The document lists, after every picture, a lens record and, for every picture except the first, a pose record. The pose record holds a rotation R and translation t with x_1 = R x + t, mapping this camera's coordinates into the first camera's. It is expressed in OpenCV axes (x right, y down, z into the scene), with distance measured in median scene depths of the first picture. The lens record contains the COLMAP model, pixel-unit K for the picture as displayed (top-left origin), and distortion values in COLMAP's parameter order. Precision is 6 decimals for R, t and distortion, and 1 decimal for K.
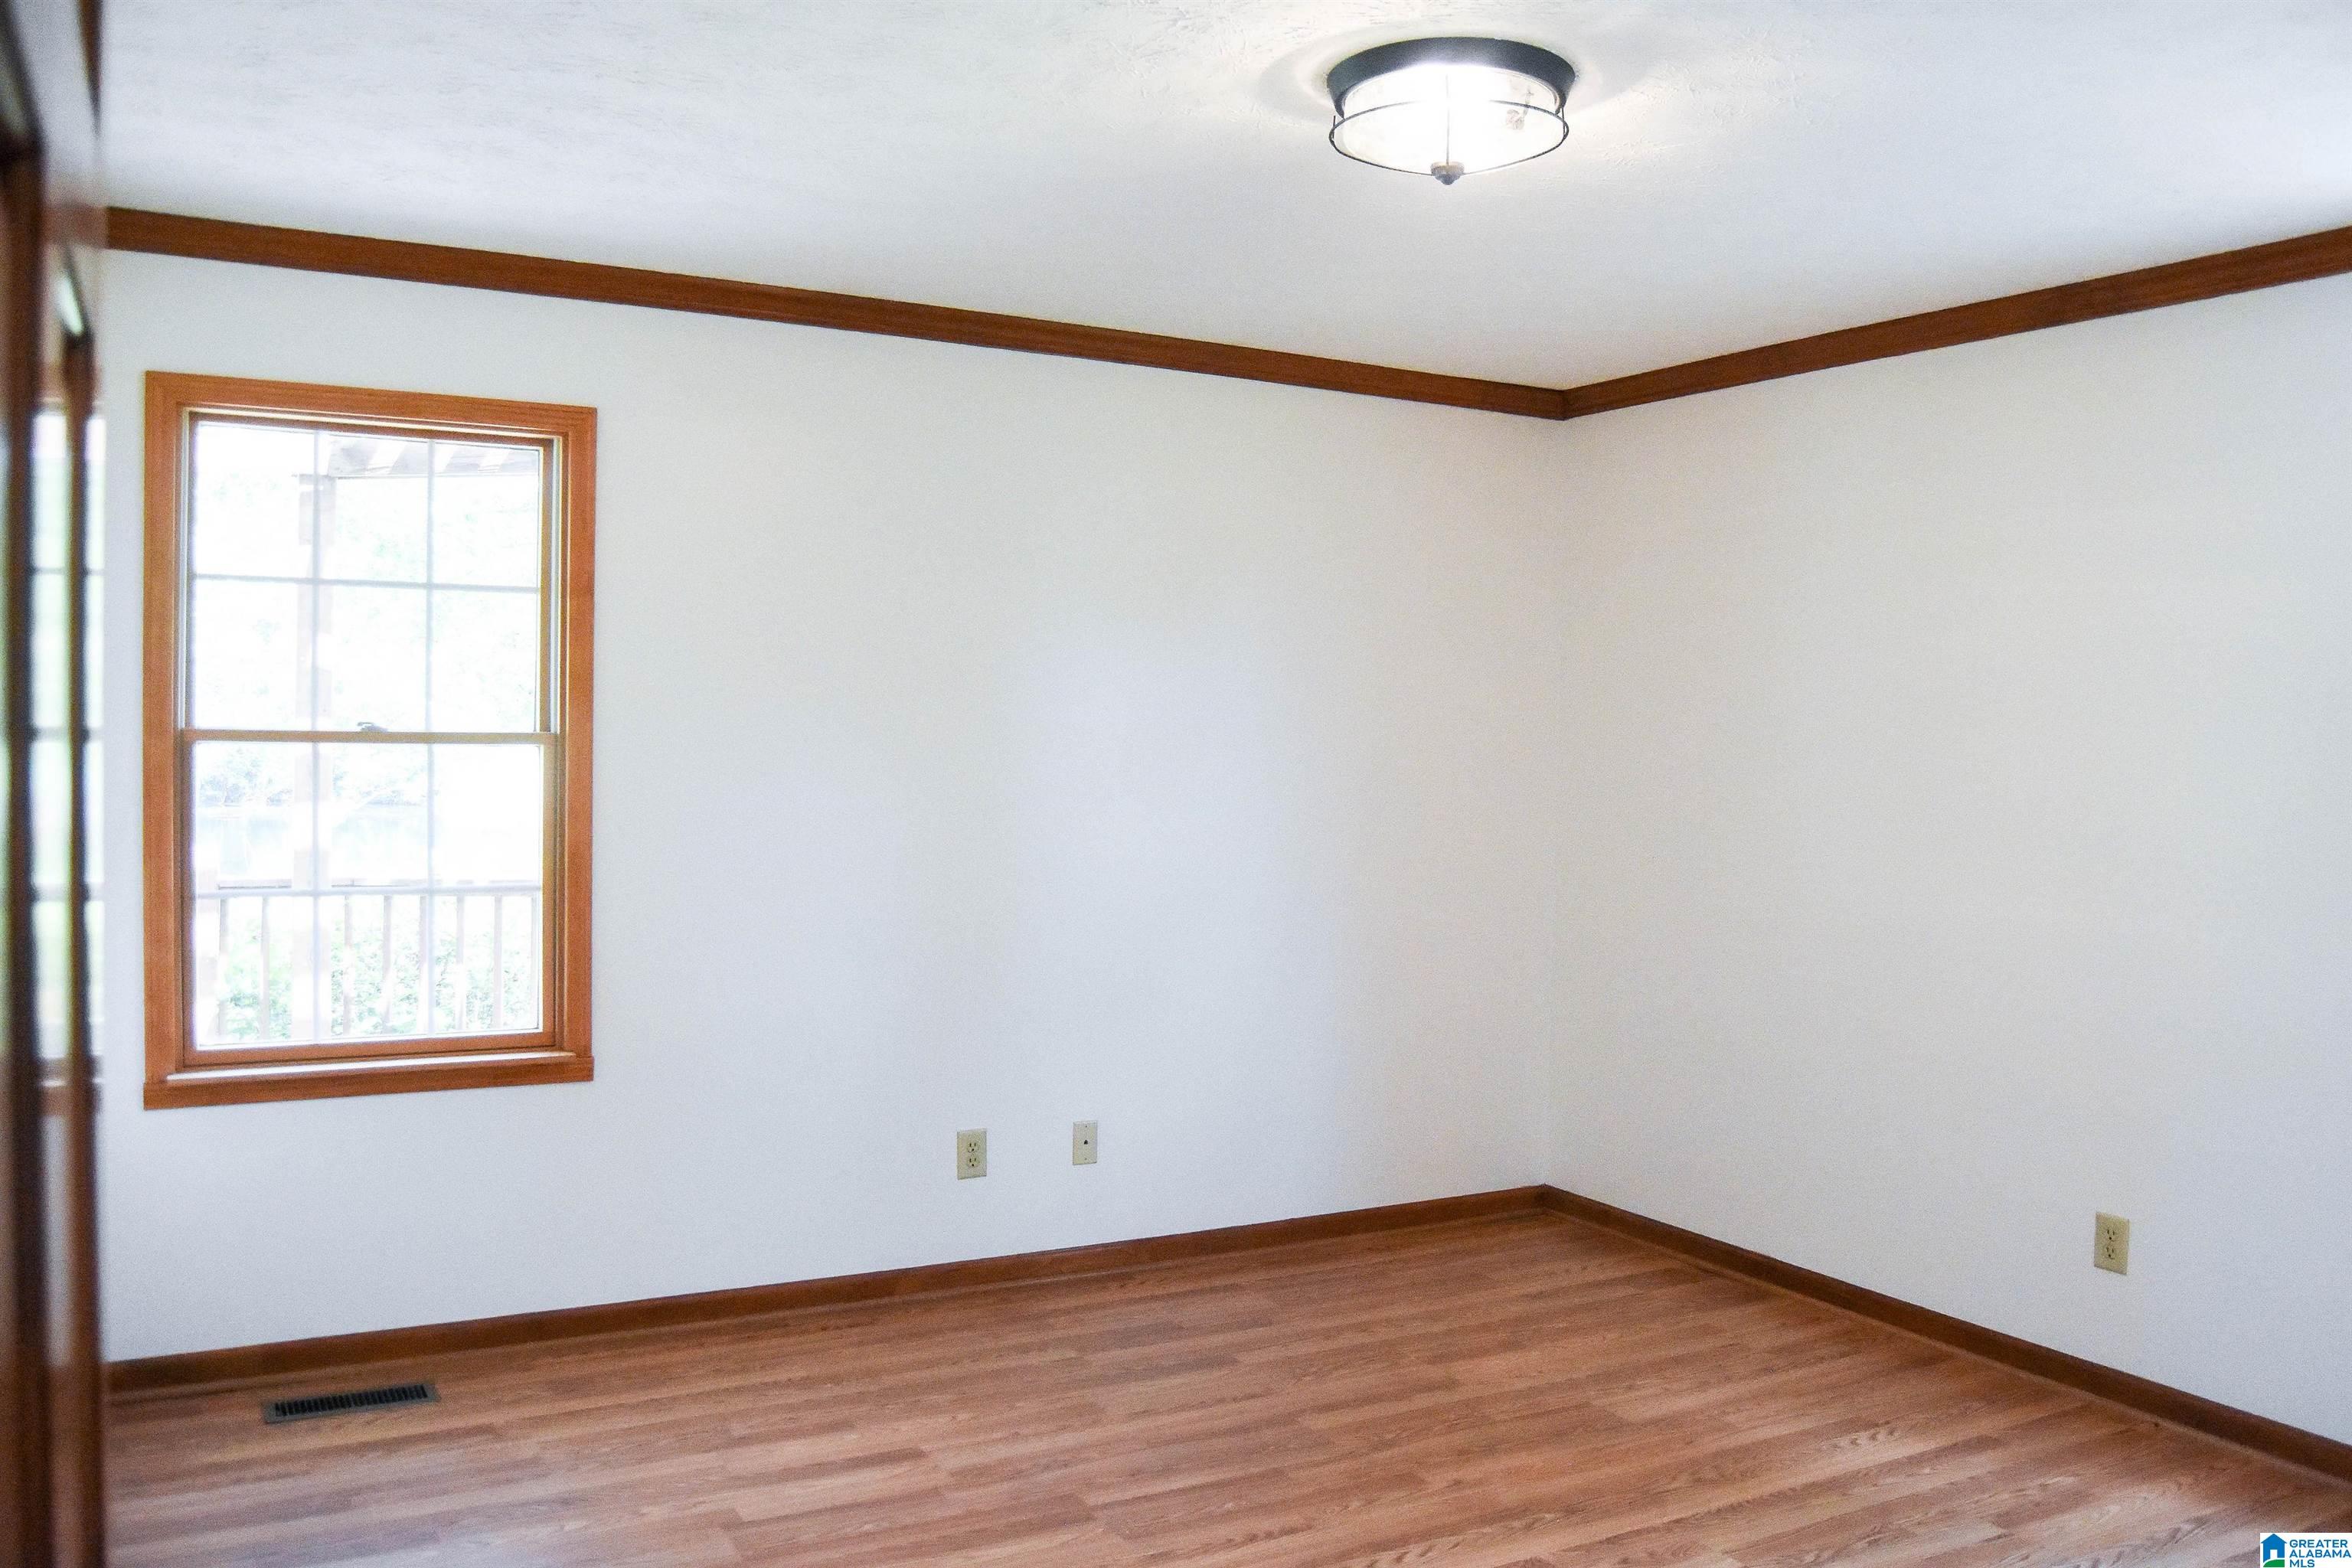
lens RADIAL K [[1821.0, 0, 1160.1], [0, 1821.0, 772.5], [0, 0, 1]] dist [-0.096489, 0.032684]
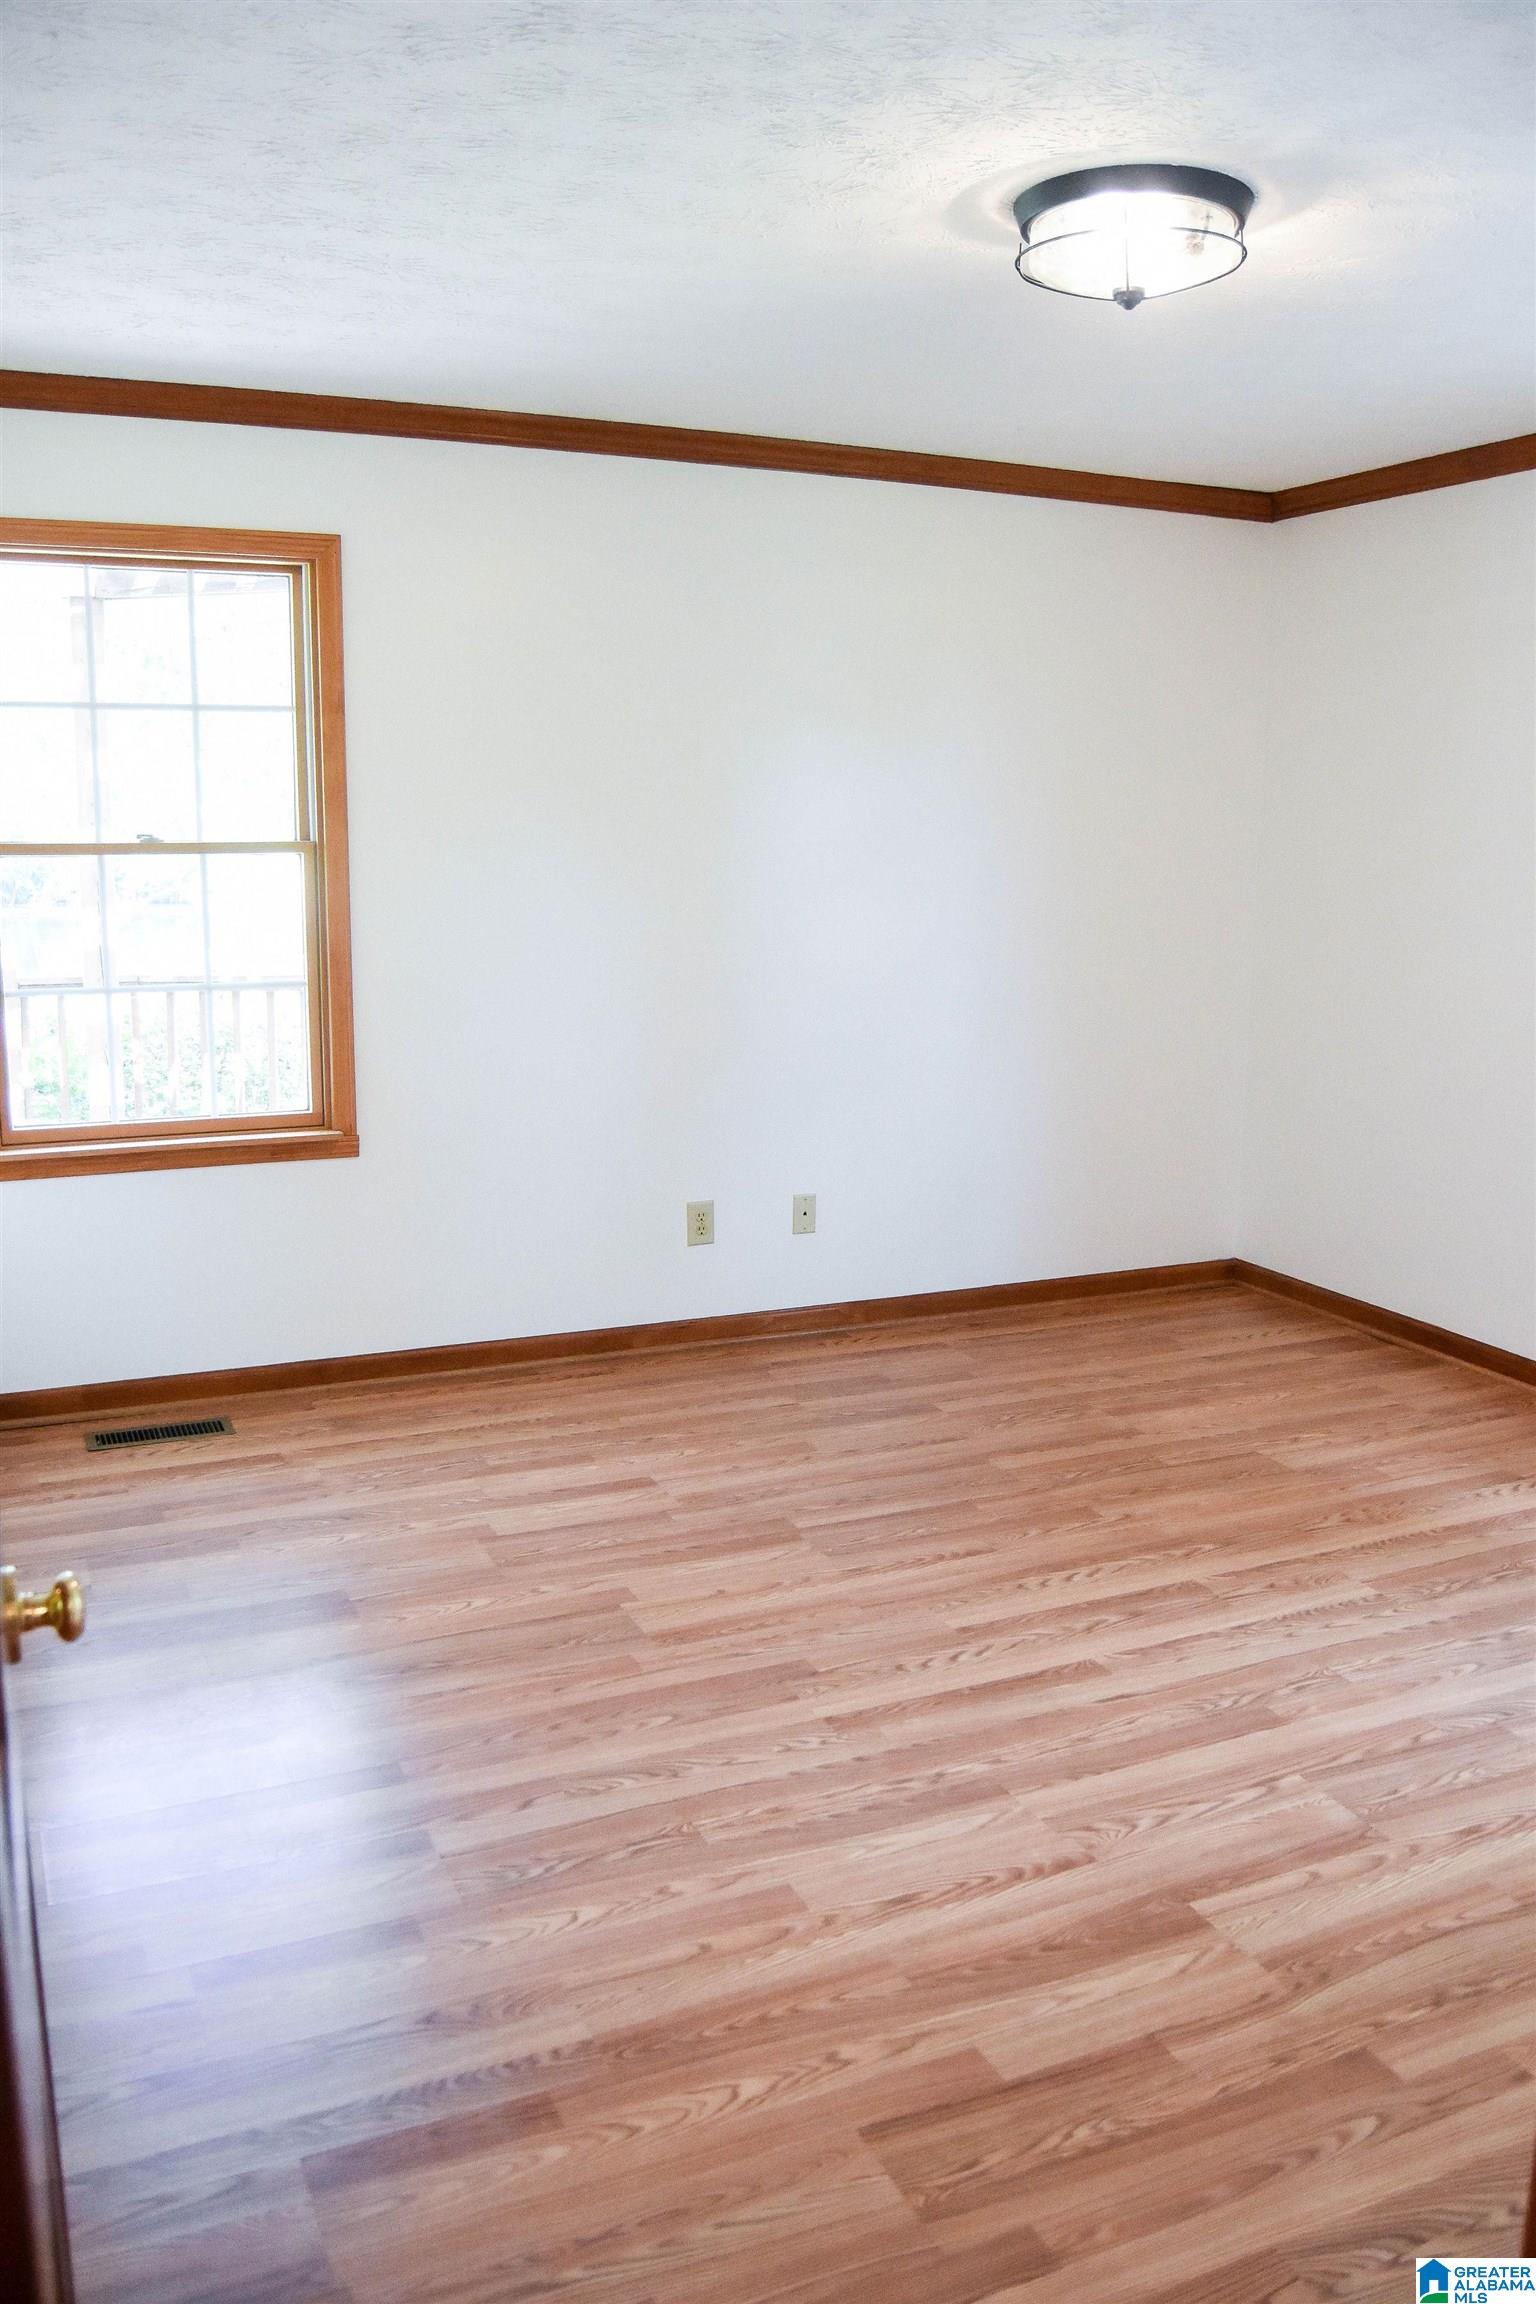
lens RADIAL K [[1847.9, 0, 778.2], [0, 1847.9, 1138.1], [0, 0, 1]] dist [-0.102840, 0.050550]
pose [[0.996437, 0.005351, -0.084170, 0.040476], [0.007410, 0.988570, 0.150578, -0.009721], [0.084013, -0.150665, 0.985009, -0.100691]]
